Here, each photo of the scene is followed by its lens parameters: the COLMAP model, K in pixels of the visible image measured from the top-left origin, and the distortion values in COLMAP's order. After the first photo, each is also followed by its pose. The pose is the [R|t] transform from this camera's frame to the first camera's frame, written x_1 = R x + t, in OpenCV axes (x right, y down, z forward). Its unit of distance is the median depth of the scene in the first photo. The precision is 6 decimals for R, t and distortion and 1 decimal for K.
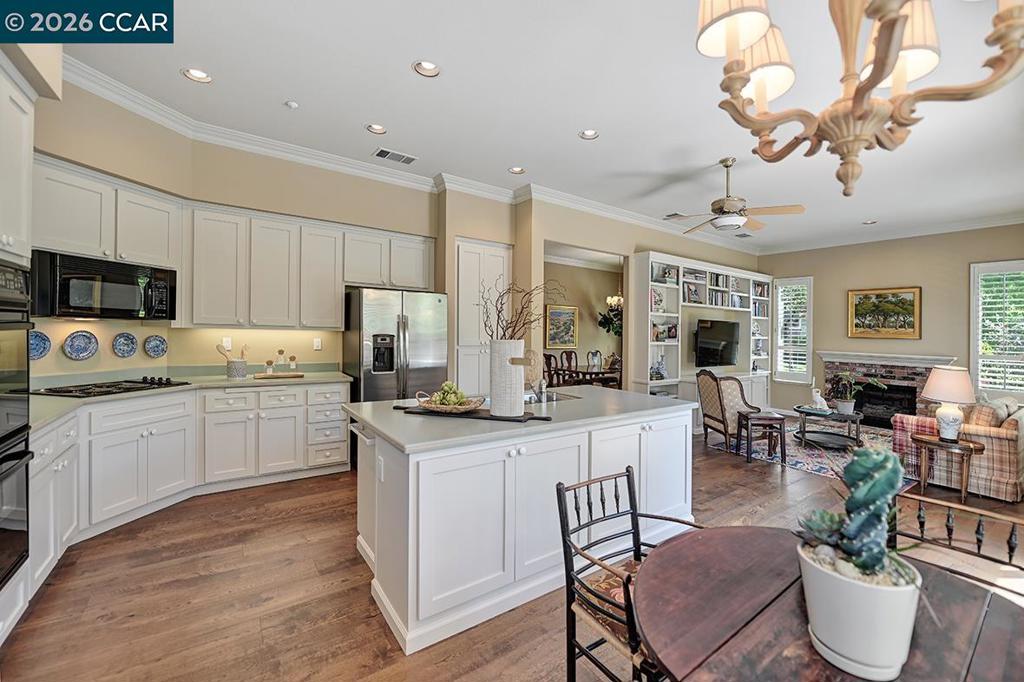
lens RADIAL K [[415.6, 0, 545.6], [0, 415.6, 334.8], [0, 0, 1]] dist [-0.002325, -0.000280]
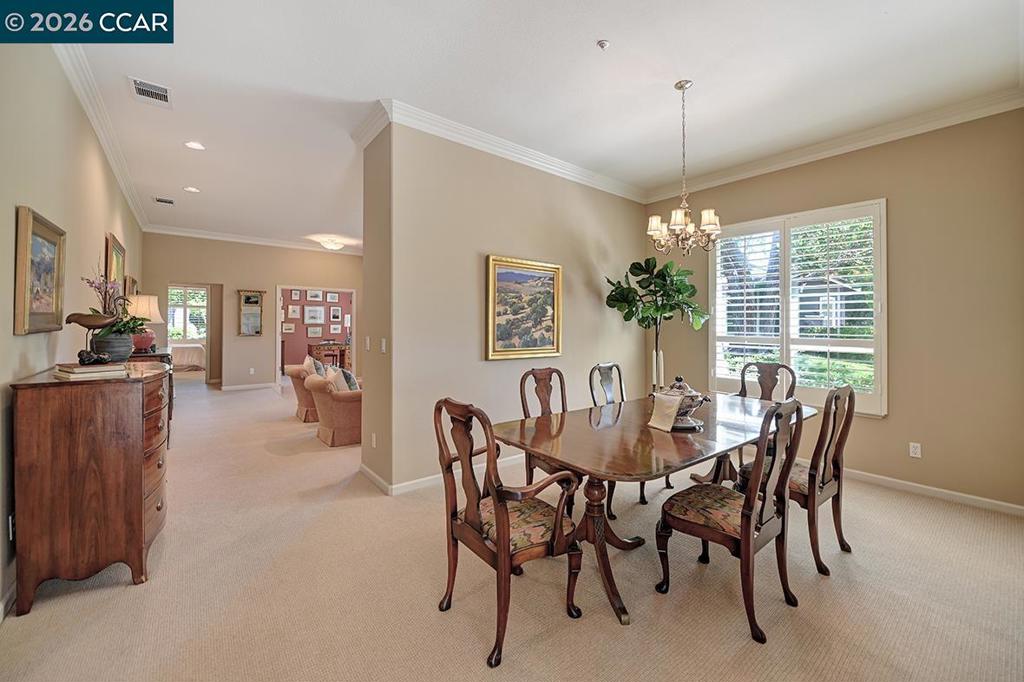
lens RADIAL K [[415.6, 0, 509.5], [0, 415.6, 315.6], [0, 0, 1]] dist [-0.002325, -0.000280]
pose [[0.999619, -0.018149, -0.020806, 0.044539], [0.017479, 0.999336, -0.031972, 0.002302], [0.021372, 0.031596, 0.999272, 0.806701]]
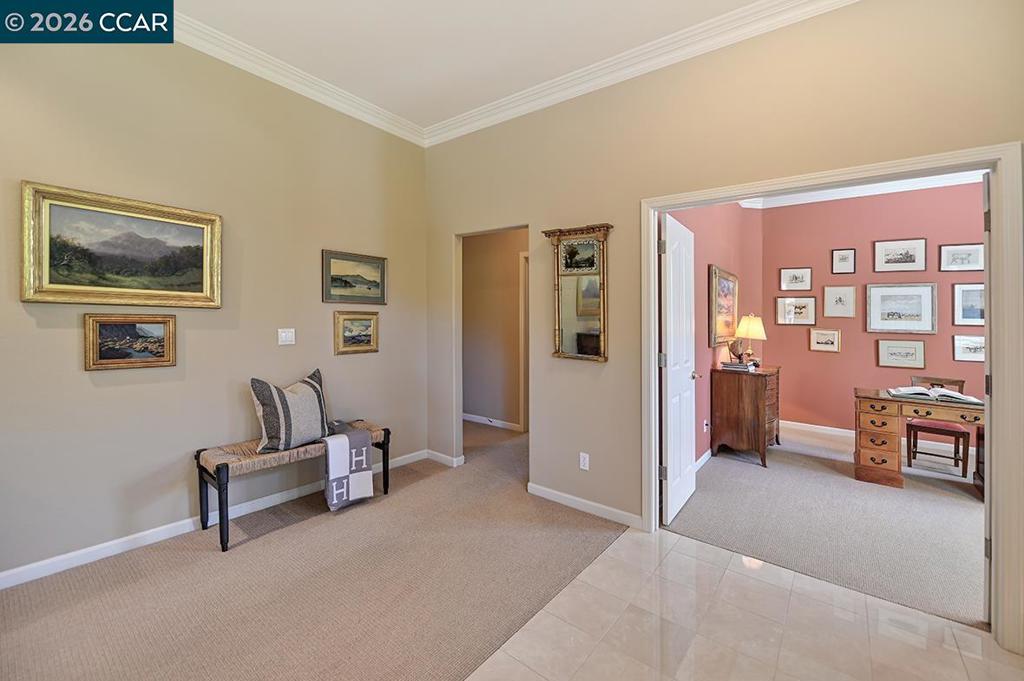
lens RADIAL K [[425.6, 0, 515.5], [0, 425.6, 323.8], [0, 0, 1]] dist [0.000154, -0.000019]
pose [[0.251620, -0.013337, -0.967734, -0.326691], [-0.027394, 0.999406, -0.020897, -0.016169], [0.967438, 0.031768, 0.251105, 1.820299]]
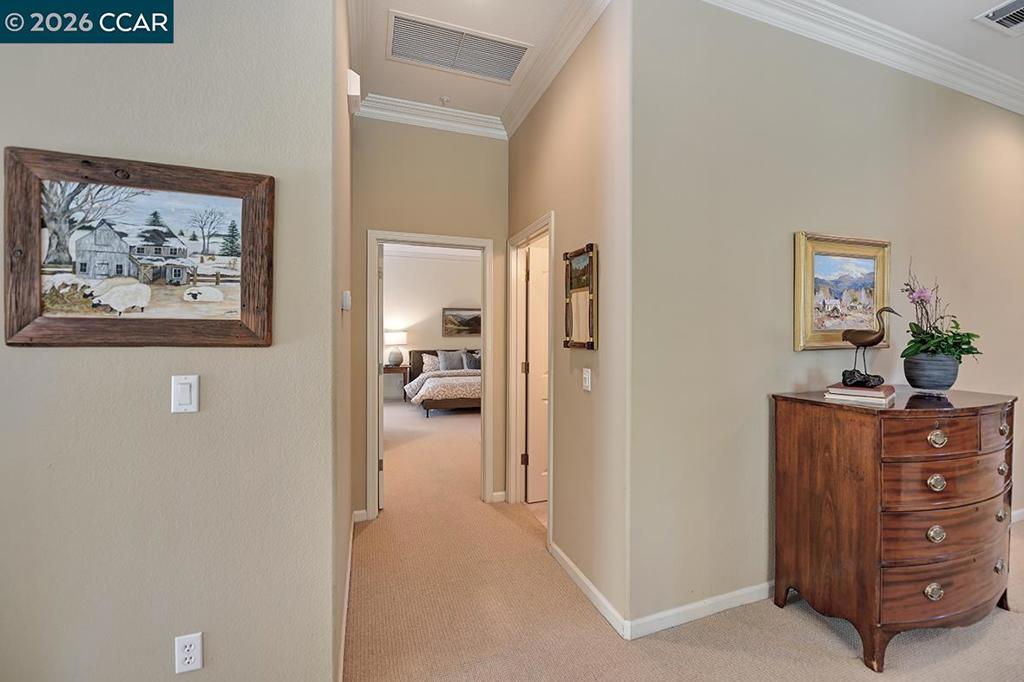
lens RADIAL K [[415.6, 0, 515.4], [0, 415.6, 338.2], [0, 0, 1]] dist [-0.002325, -0.000280]
pose [[-0.309571, -0.013868, -0.950775, 0.060840], [-0.021800, 0.999734, -0.007485, -0.002013], [0.950626, 0.018410, -0.309791, 0.988437]]
